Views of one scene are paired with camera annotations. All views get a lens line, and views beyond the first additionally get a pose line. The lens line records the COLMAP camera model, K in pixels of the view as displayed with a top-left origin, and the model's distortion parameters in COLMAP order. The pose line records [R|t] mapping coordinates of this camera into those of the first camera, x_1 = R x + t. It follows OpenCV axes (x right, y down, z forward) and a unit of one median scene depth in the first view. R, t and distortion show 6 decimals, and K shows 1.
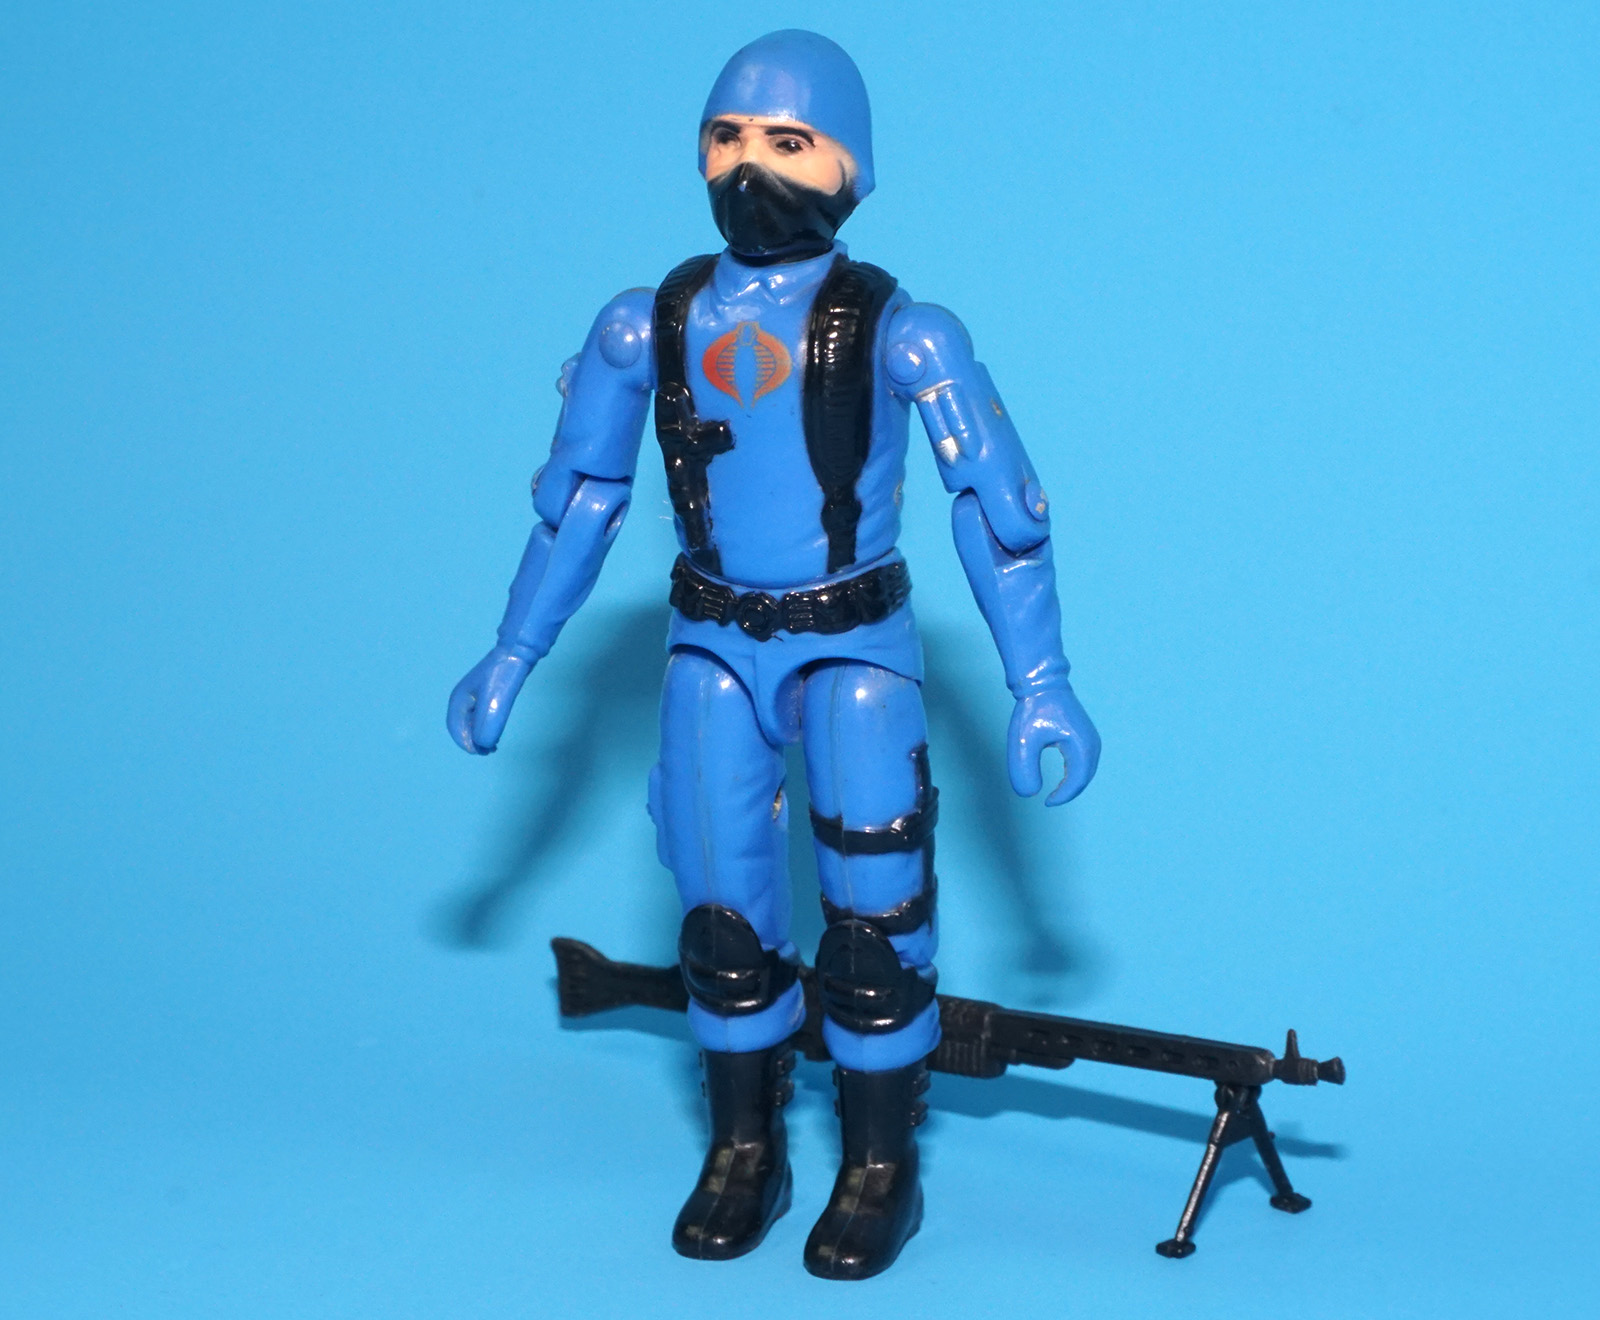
lens RADIAL K [[4881.7, 0, 800.0], [0, 4881.7, 660.0], [0, 0, 1]] dist [0.129959, 1.878014]
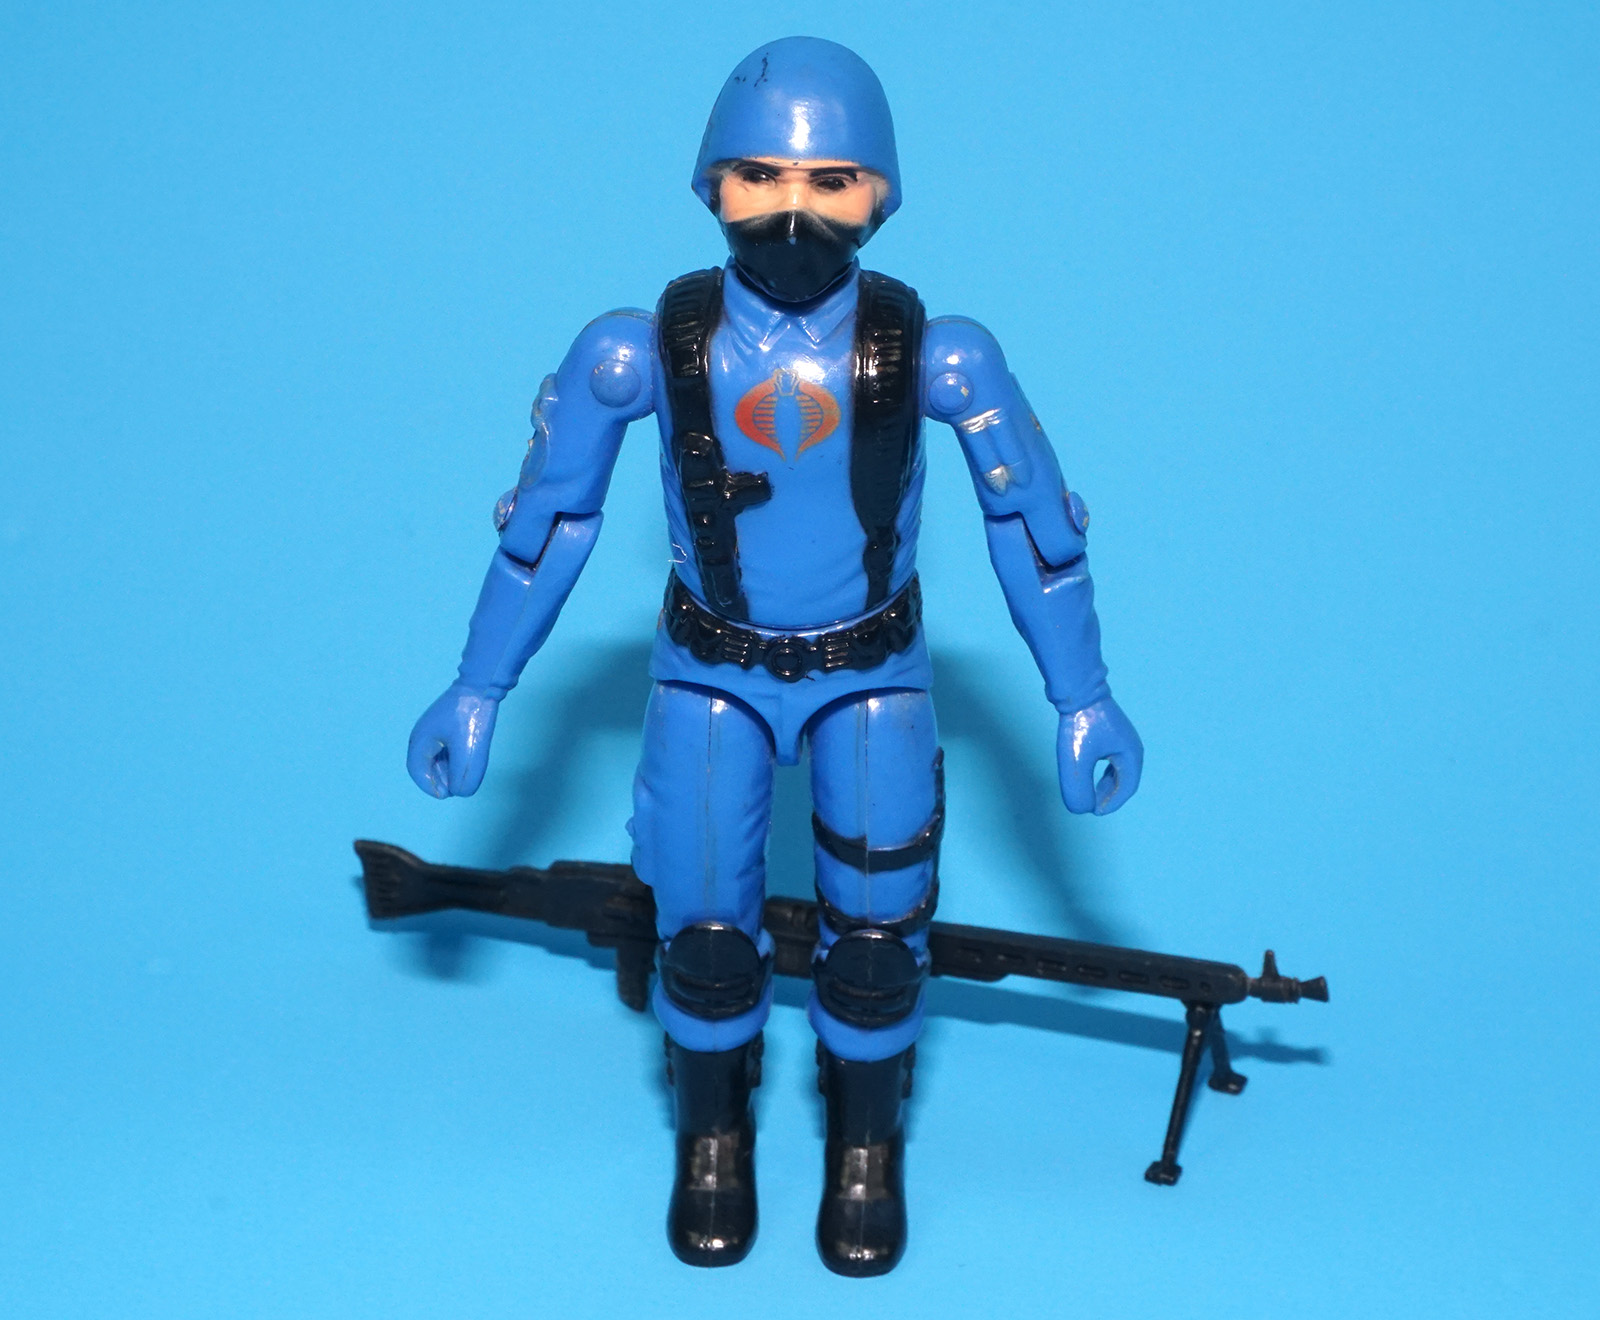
lens RADIAL K [[4881.7, 0, 800.0], [0, 4881.7, 660.0], [0, 0, 1]] dist [0.129959, 1.878014]
pose [[0.952132, -0.129321, 0.276985, -0.264037], [0.059624, 0.967269, 0.246649, -0.237981], [-0.299815, -0.218327, 0.928679, 0.136383]]
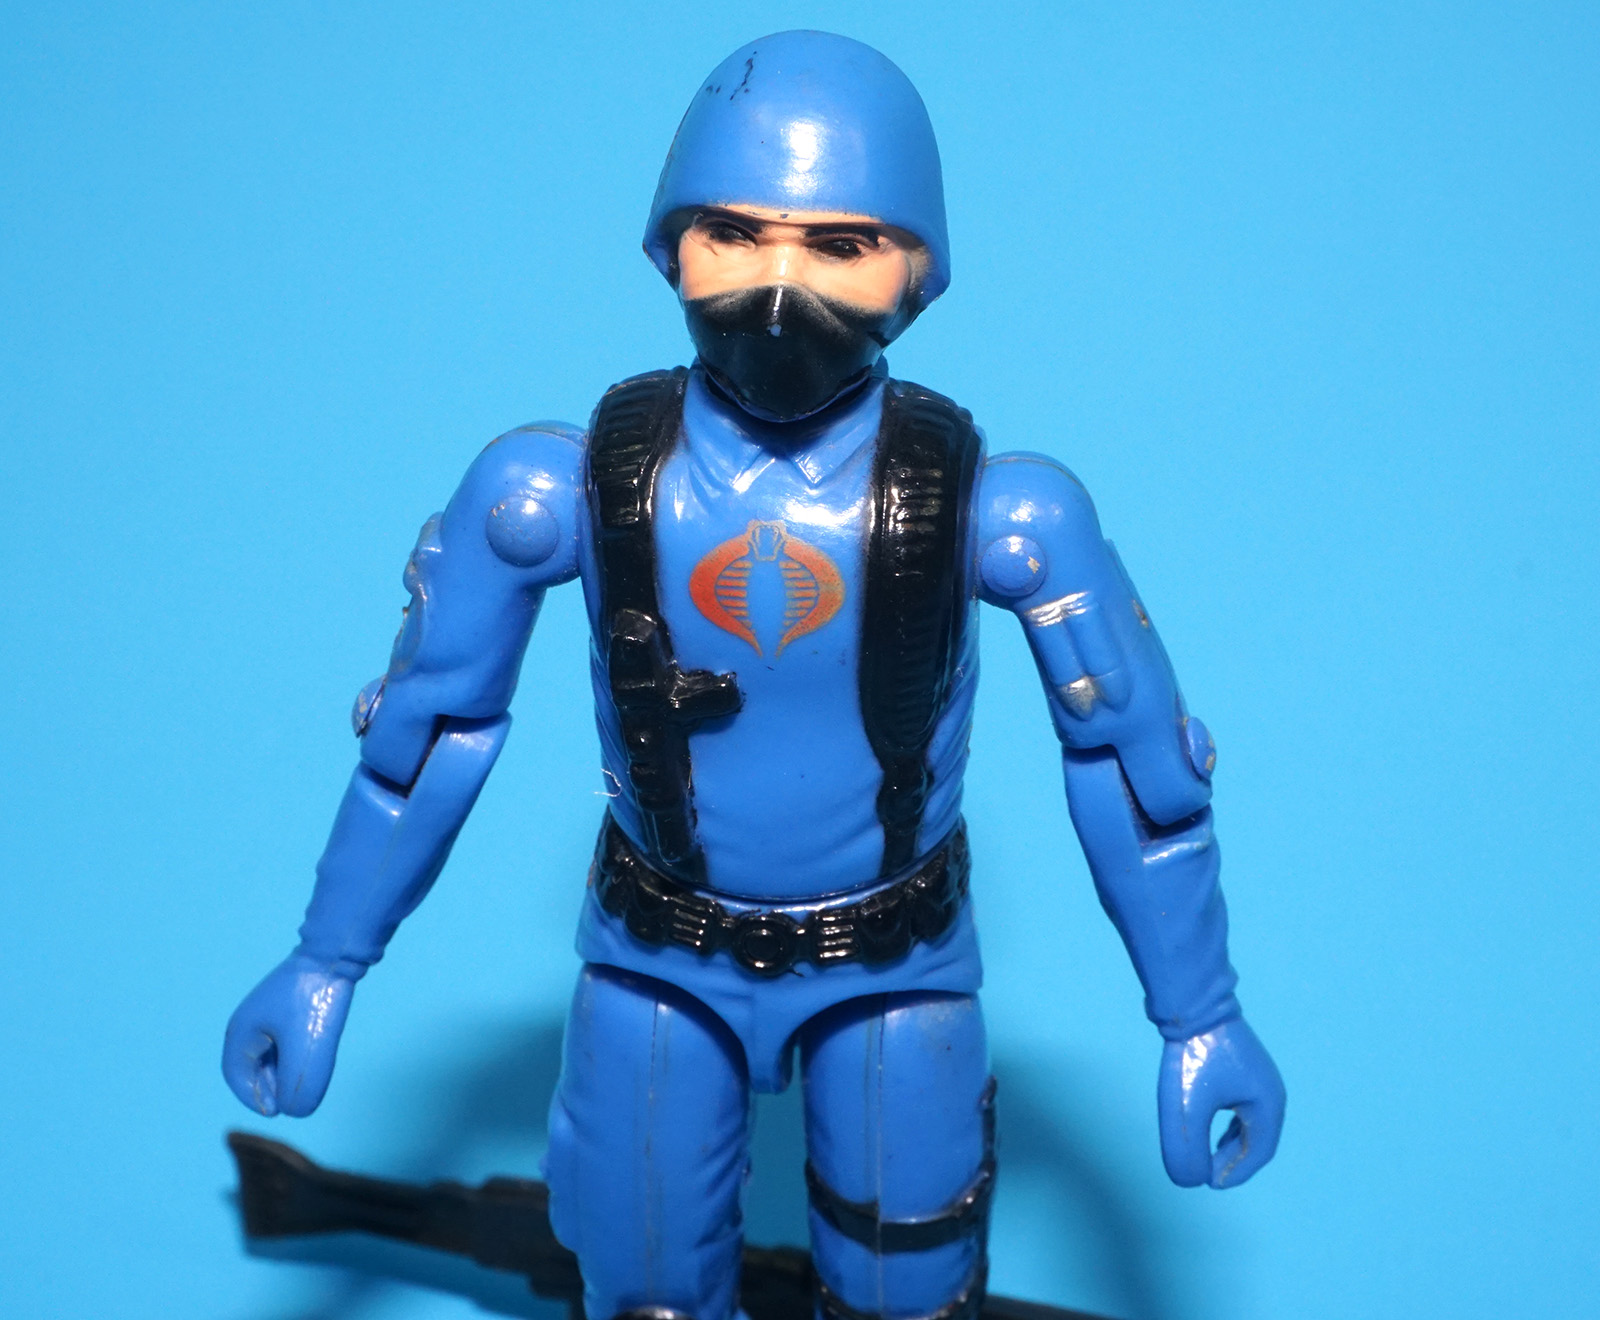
lens RADIAL K [[4881.7, 0, 800.0], [0, 4881.7, 660.0], [0, 0, 1]] dist [0.129959, 1.878014]
pose [[0.970825, -0.080477, 0.225880, -0.144641], [0.029986, 0.975349, 0.218619, -0.183645], [-0.237905, -0.205467, 0.949307, 0.404320]]
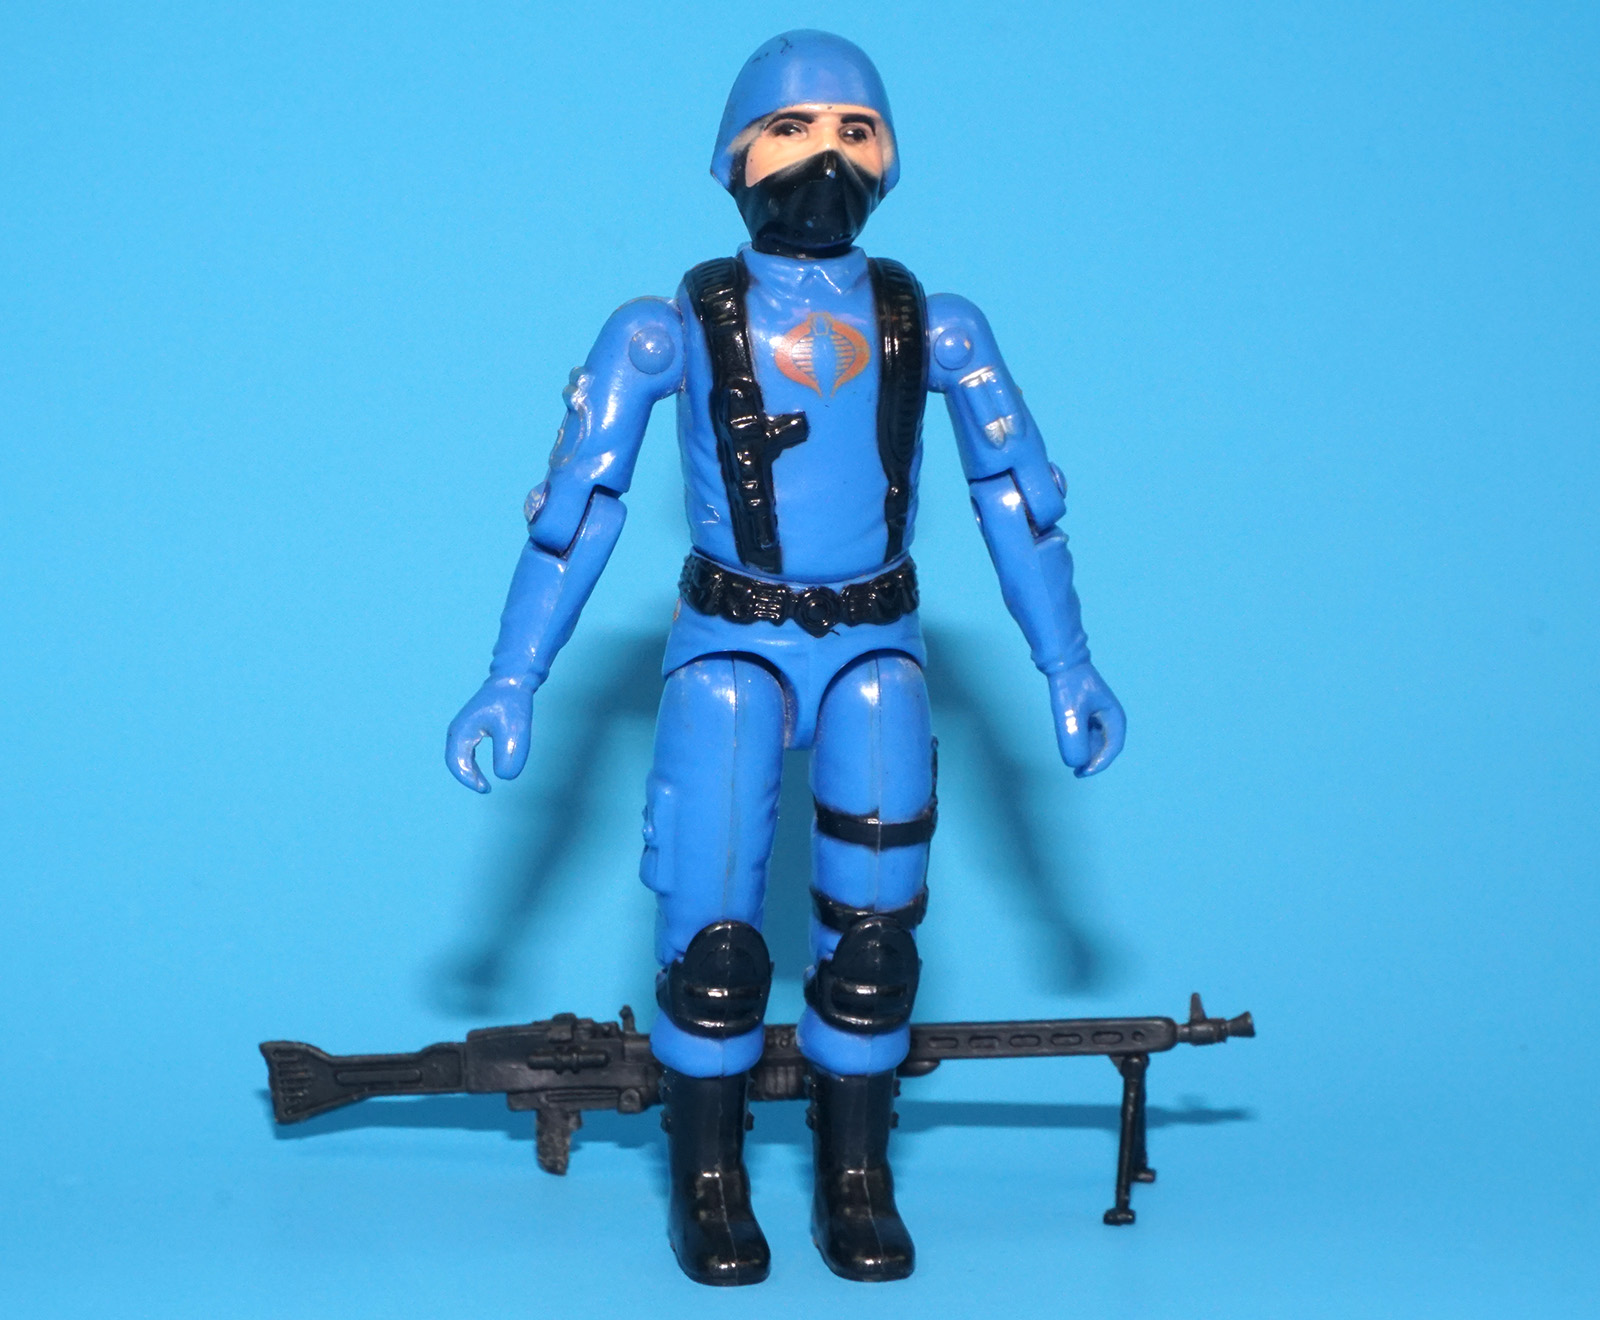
lens RADIAL K [[4881.7, 0, 800.0], [0, 4881.7, 660.0], [0, 0, 1]] dist [0.129959, 1.878014]
pose [[0.852775, -0.066561, 0.518020, -0.528922], [0.110475, 0.992392, -0.054353, 0.054701], [-0.510461, 0.103579, 0.853640, 0.151869]]
